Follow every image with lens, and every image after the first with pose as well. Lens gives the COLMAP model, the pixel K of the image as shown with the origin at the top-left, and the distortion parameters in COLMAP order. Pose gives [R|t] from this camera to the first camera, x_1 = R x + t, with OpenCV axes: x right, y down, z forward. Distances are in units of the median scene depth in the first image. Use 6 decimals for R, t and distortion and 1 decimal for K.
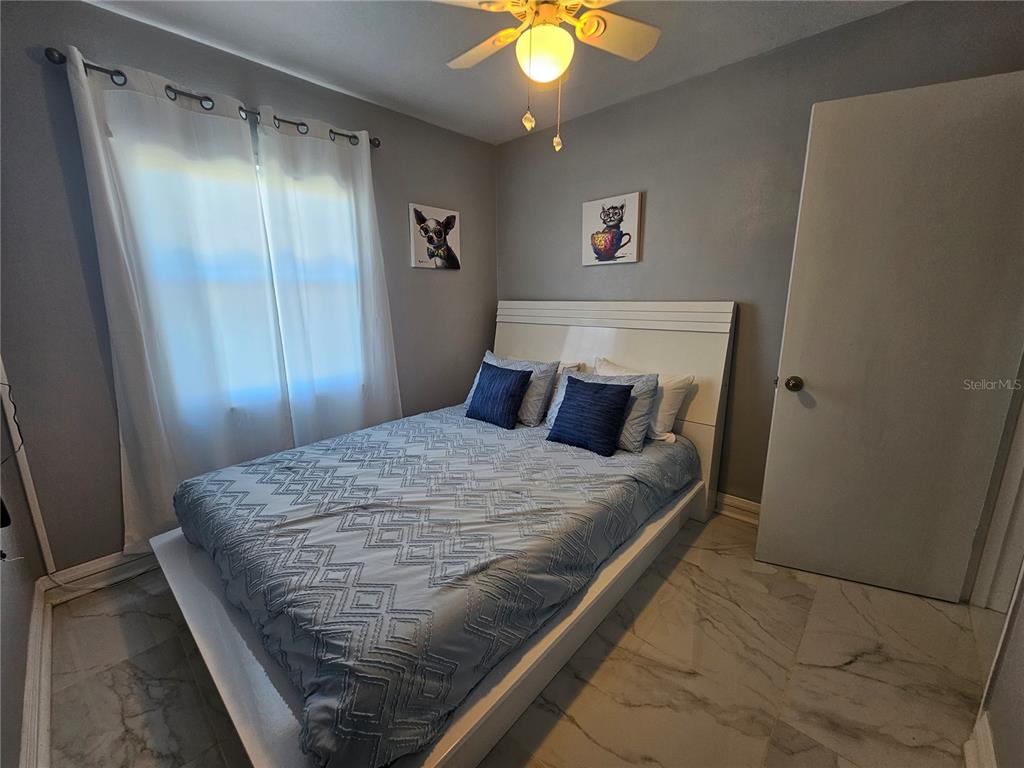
lens RADIAL K [[418.5, 0, 515.3], [0, 418.5, 387.4], [0, 0, 1]] dist [-0.000286, 0.000292]
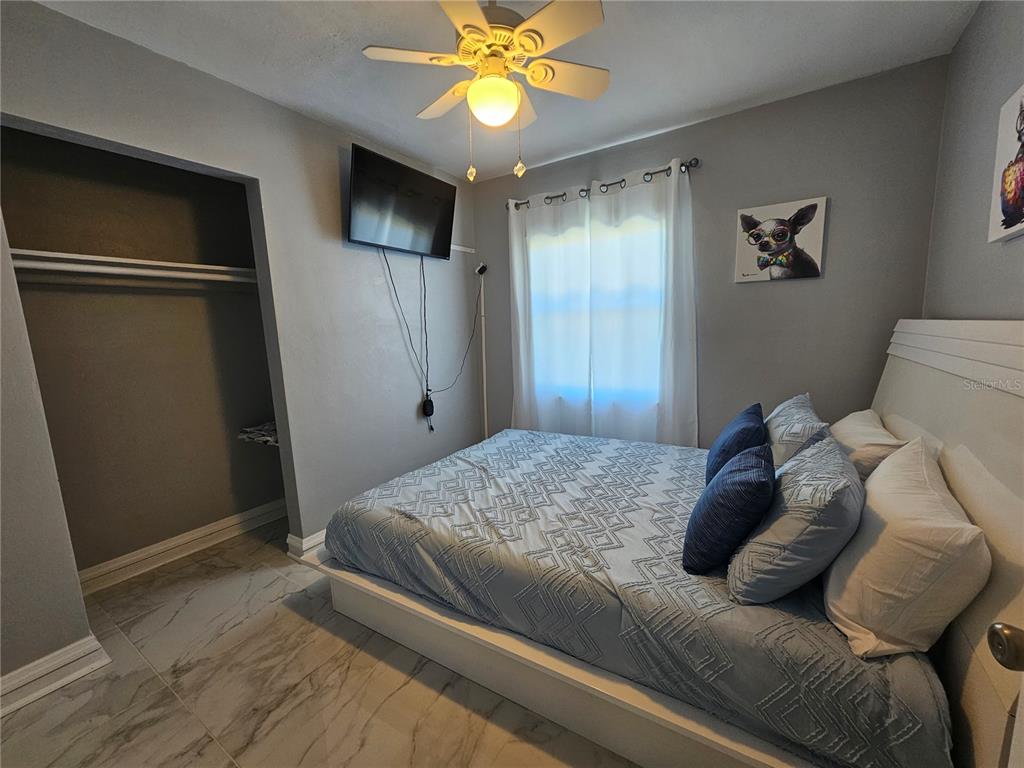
lens RADIAL K [[418.5, 0, 515.3], [0, 418.5, 387.4], [0, 0, 1]] dist [-0.000286, 0.000292]
pose [[0.165105, 0.144327, -0.975659, 0.641892], [-0.180551, 0.976941, 0.113963, -0.108841], [0.969609, 0.157341, 0.187356, 0.502774]]
